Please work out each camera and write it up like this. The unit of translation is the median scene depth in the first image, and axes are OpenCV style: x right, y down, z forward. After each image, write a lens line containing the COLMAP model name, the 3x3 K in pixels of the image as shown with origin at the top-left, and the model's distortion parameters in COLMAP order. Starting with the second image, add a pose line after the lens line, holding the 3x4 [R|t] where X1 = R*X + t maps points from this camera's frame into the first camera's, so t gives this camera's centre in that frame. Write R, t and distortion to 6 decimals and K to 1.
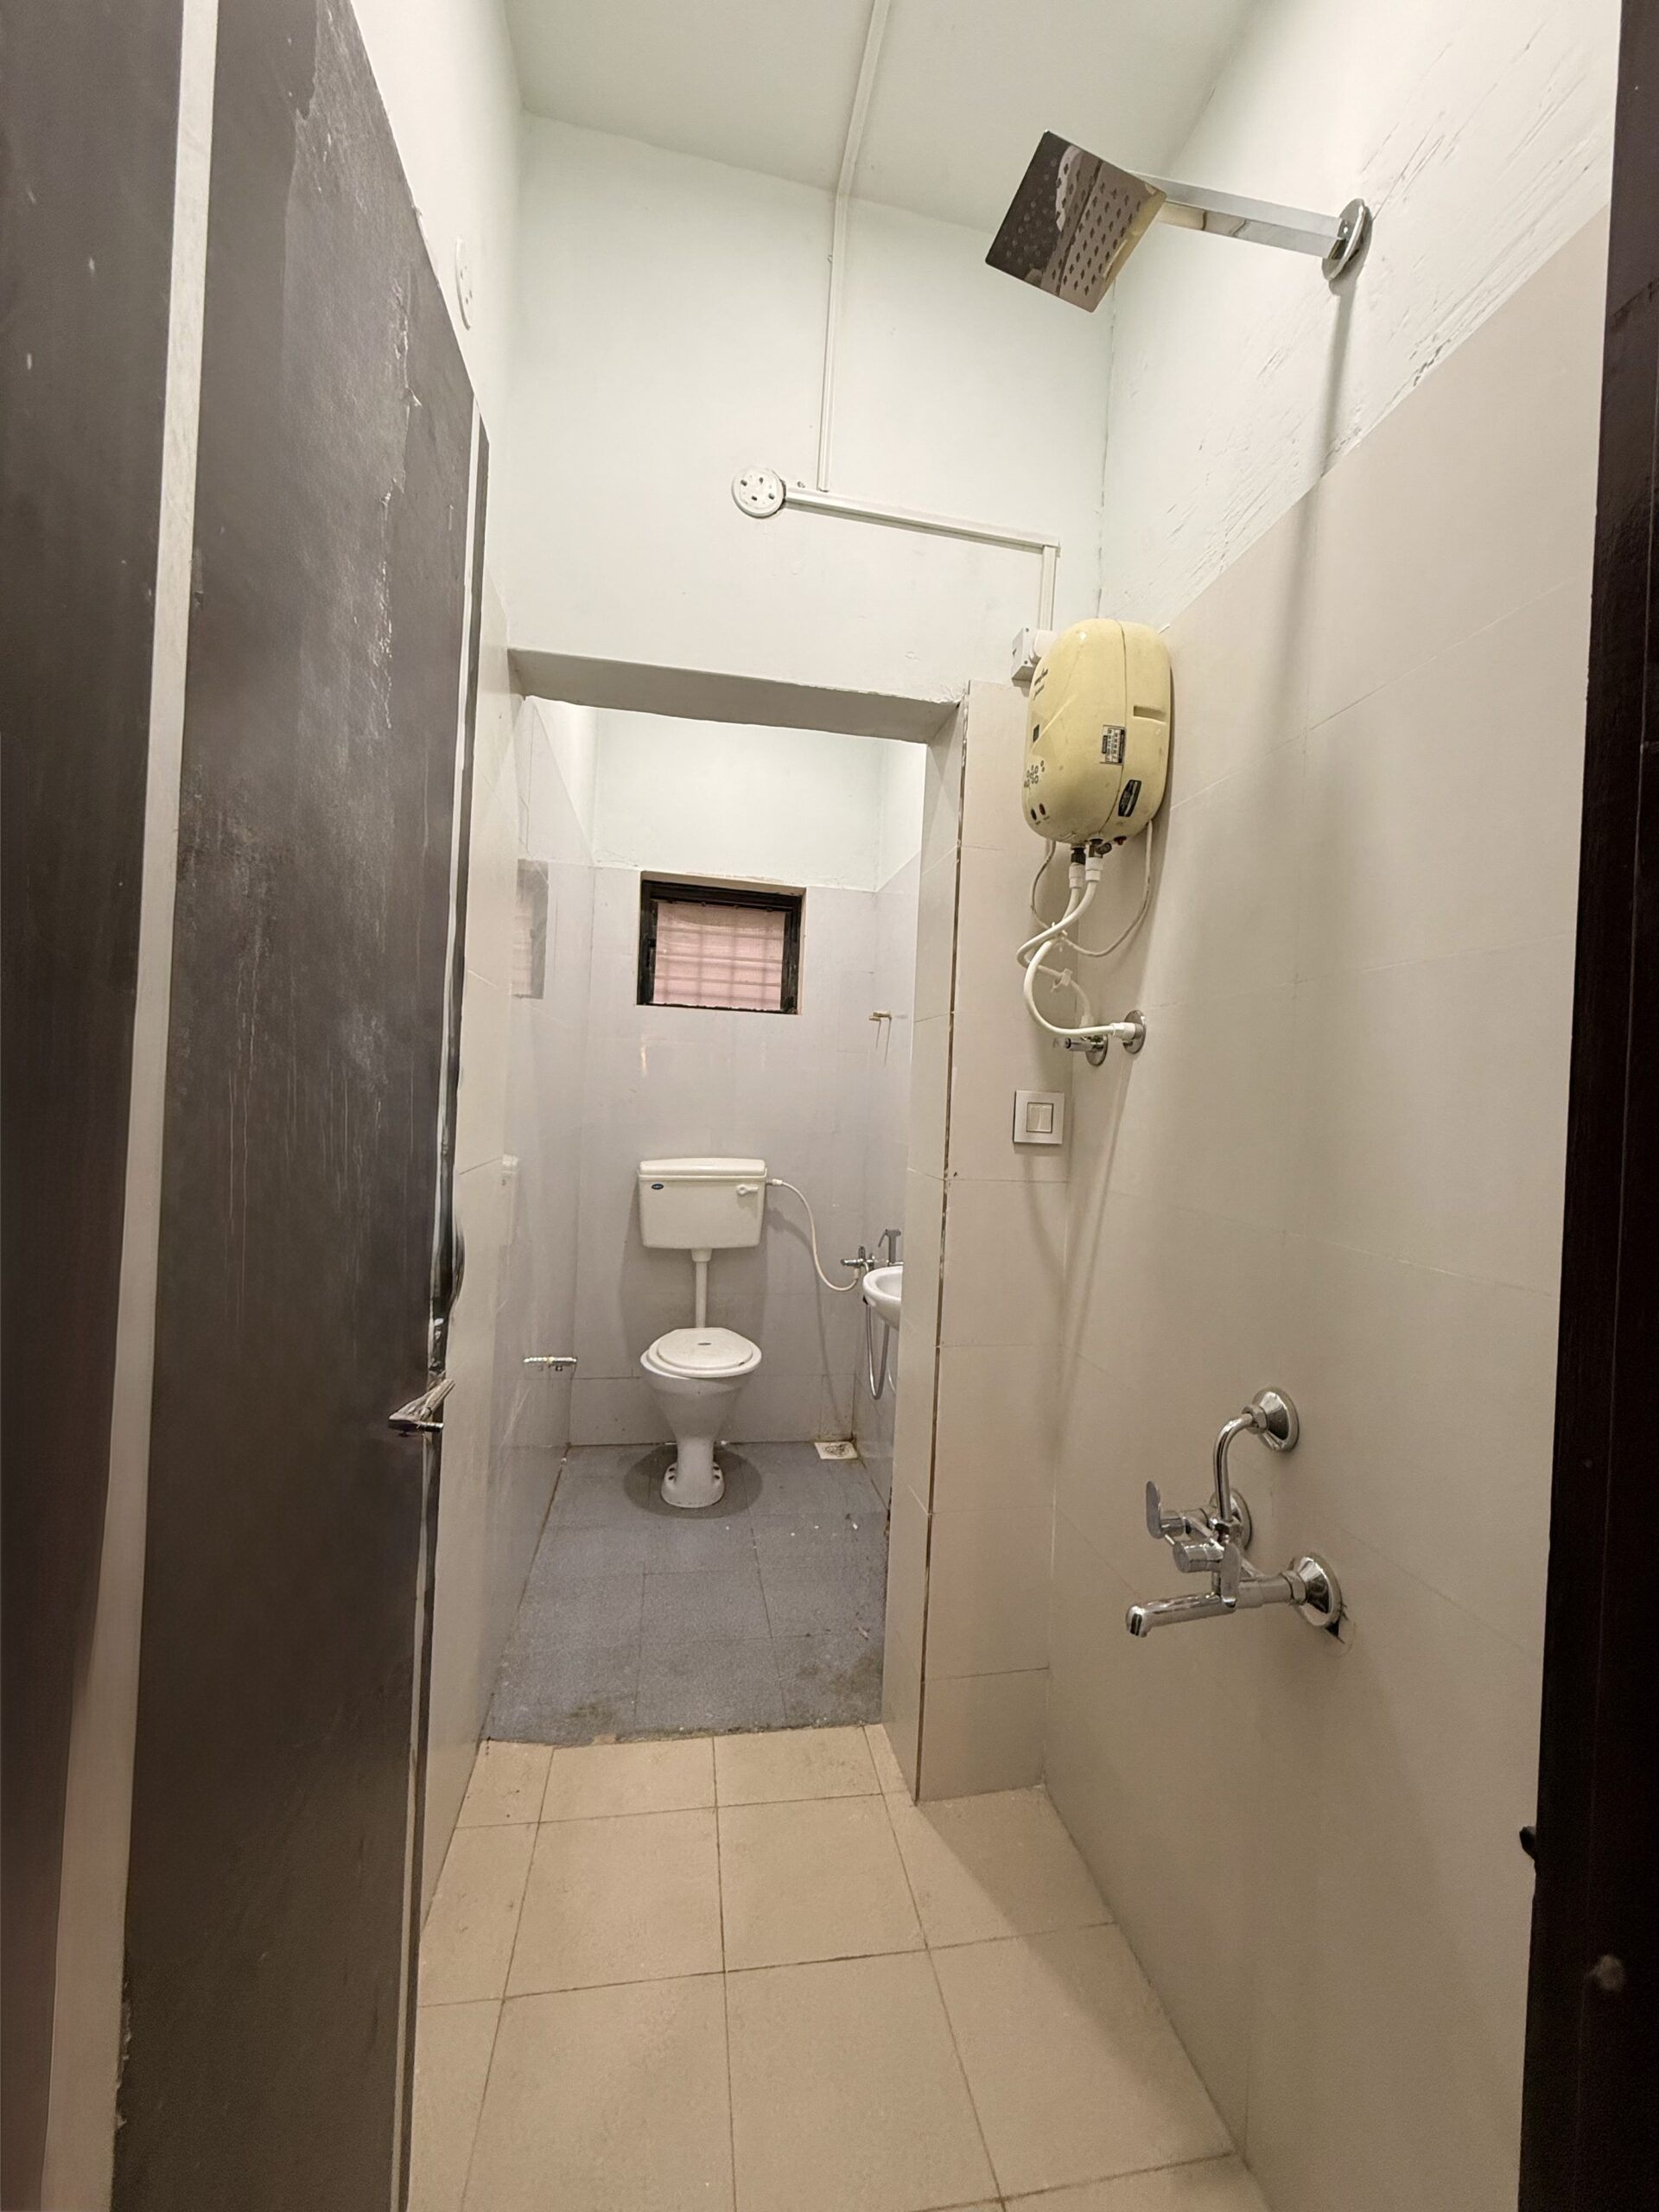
lens RADIAL K [[882.3, 0, 823.4], [0, 882.3, 1098.8], [0, 0, 1]] dist [-0.000553, 0.000227]
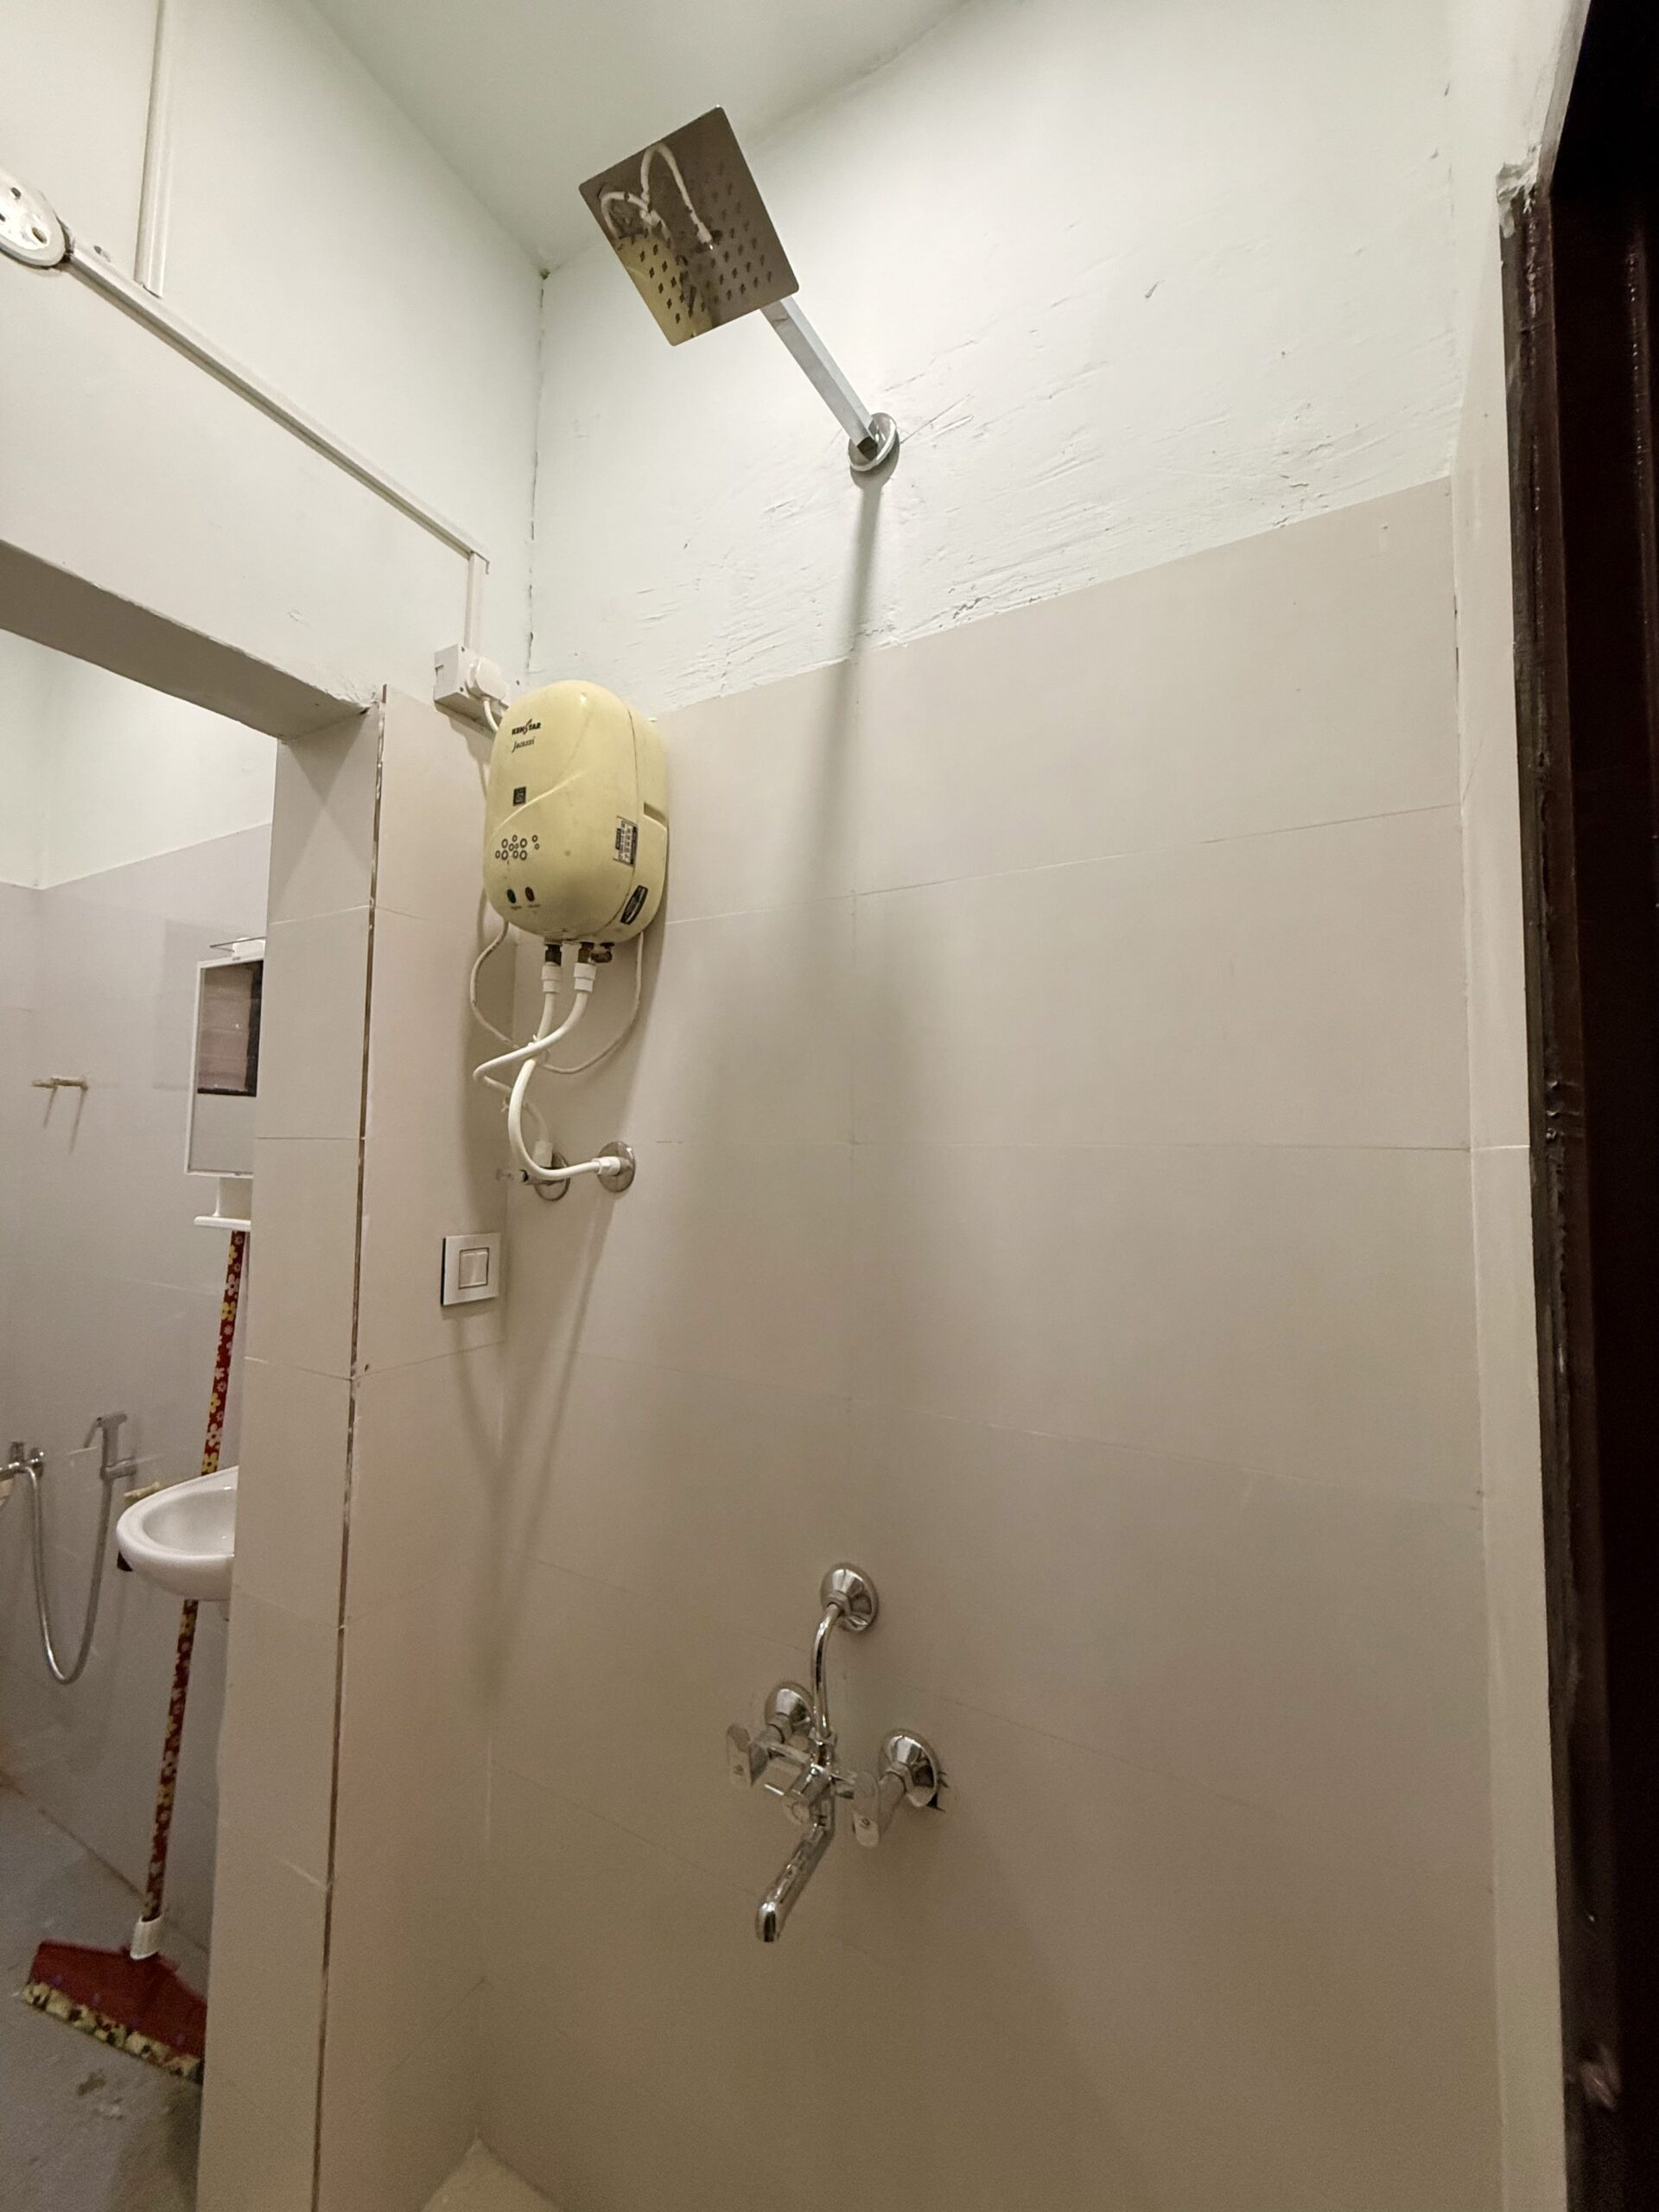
lens RADIAL K [[882.3, 0, 825.1], [0, 882.3, 1094.3], [0, 0, 1]] dist [-0.000553, 0.000227]
pose [[0.625486, 0.009510, 0.780177, -0.170897], [0.018162, 0.999477, -0.026744, -0.105674], [-0.780024, 0.030897, 0.624987, 0.262030]]
